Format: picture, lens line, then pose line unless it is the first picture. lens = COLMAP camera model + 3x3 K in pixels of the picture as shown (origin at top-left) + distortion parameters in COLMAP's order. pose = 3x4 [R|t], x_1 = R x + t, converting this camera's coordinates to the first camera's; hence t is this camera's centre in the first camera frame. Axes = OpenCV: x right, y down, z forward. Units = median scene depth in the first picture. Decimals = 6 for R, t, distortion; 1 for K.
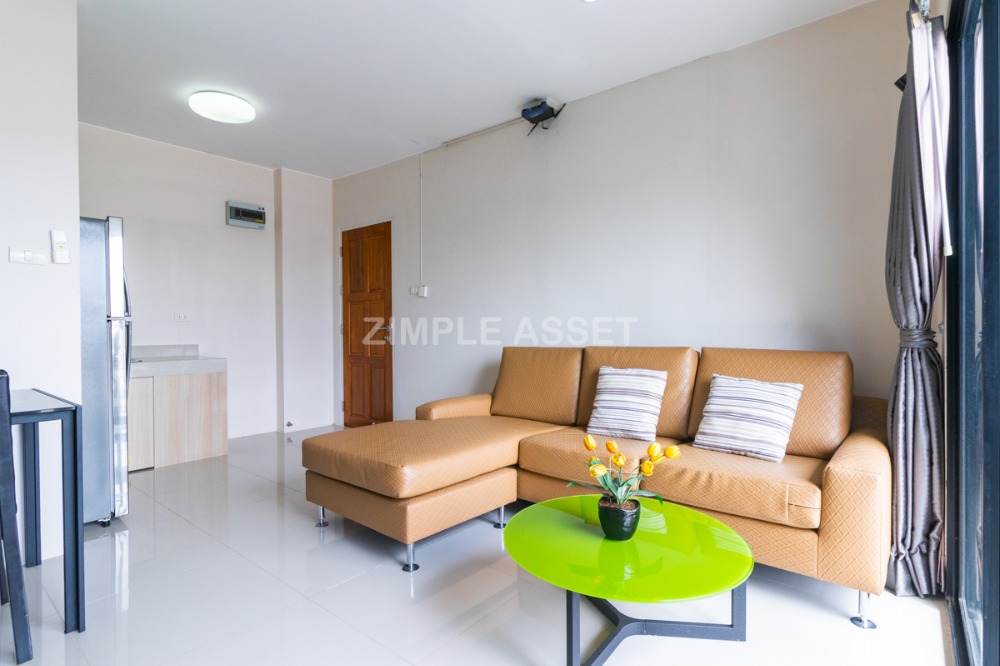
lens RADIAL K [[503.8, 0, 500.0], [0, 503.8, 333.0], [0, 0, 1]] dist [-0.000189, -0.000129]
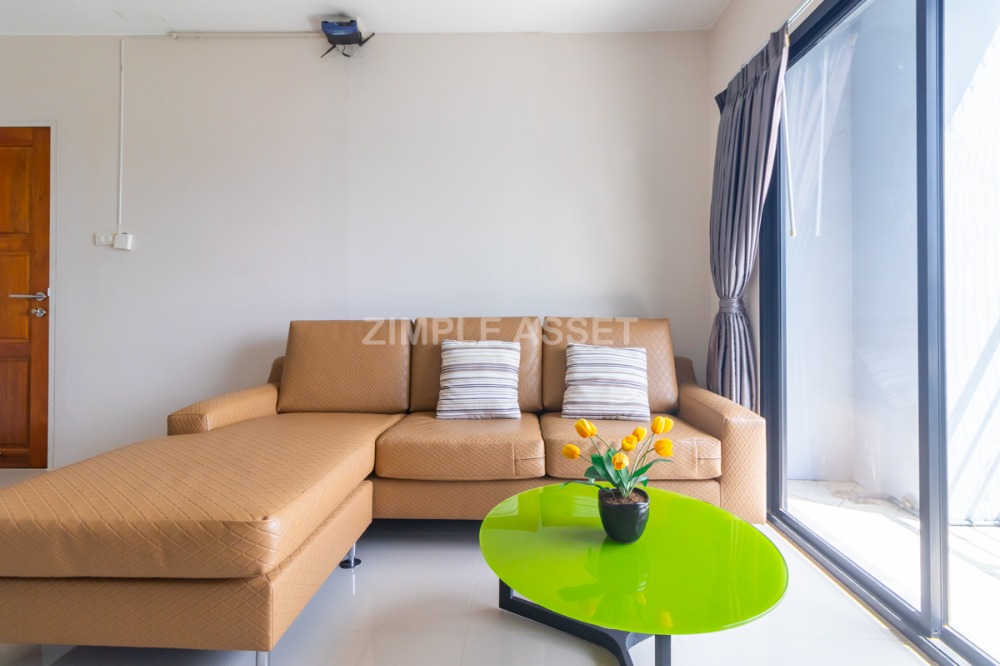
lens RADIAL K [[481.5, 0, 516.3], [0, 481.5, 304.3], [0, 0, 1]] dist [0.004342, 0.000614]
pose [[0.782784, 0.013688, 0.622143, -0.241166], [-0.000342, 0.999767, -0.021566, 0.024499], [-0.622294, 0.016669, 0.782606, 0.294687]]
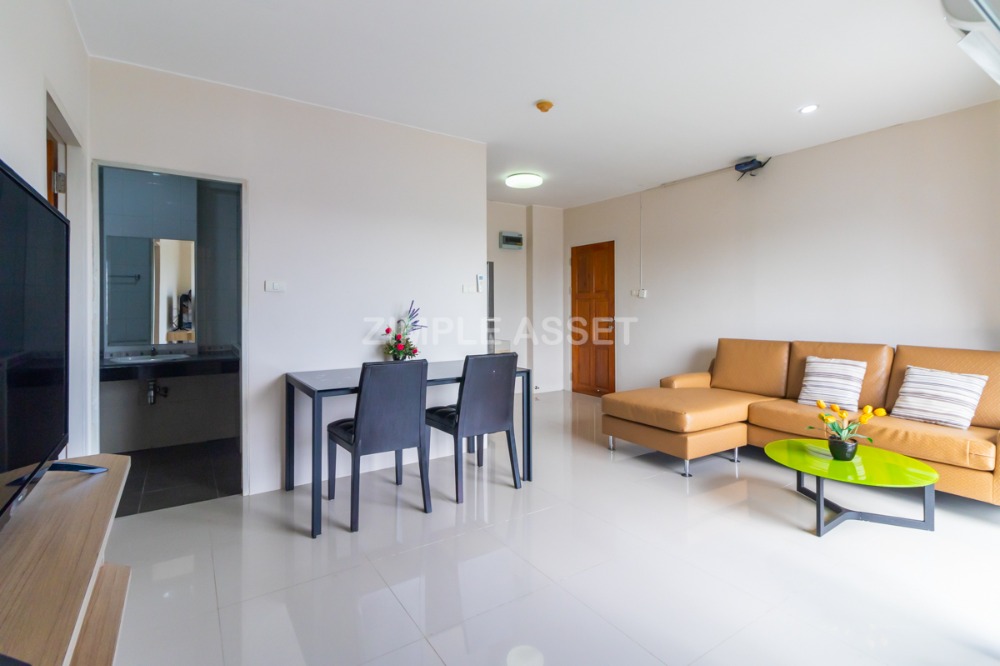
lens RADIAL K [[474.3, 0, 497.9], [0, 474.3, 306.5], [0, 0, 1]] dist [0.003185, 0.000446]
pose [[0.954561, 0.002391, -0.298005, -0.244596], [-0.005569, 0.999936, -0.009814, -0.057075], [0.297962, 0.011028, 0.954514, -0.545083]]
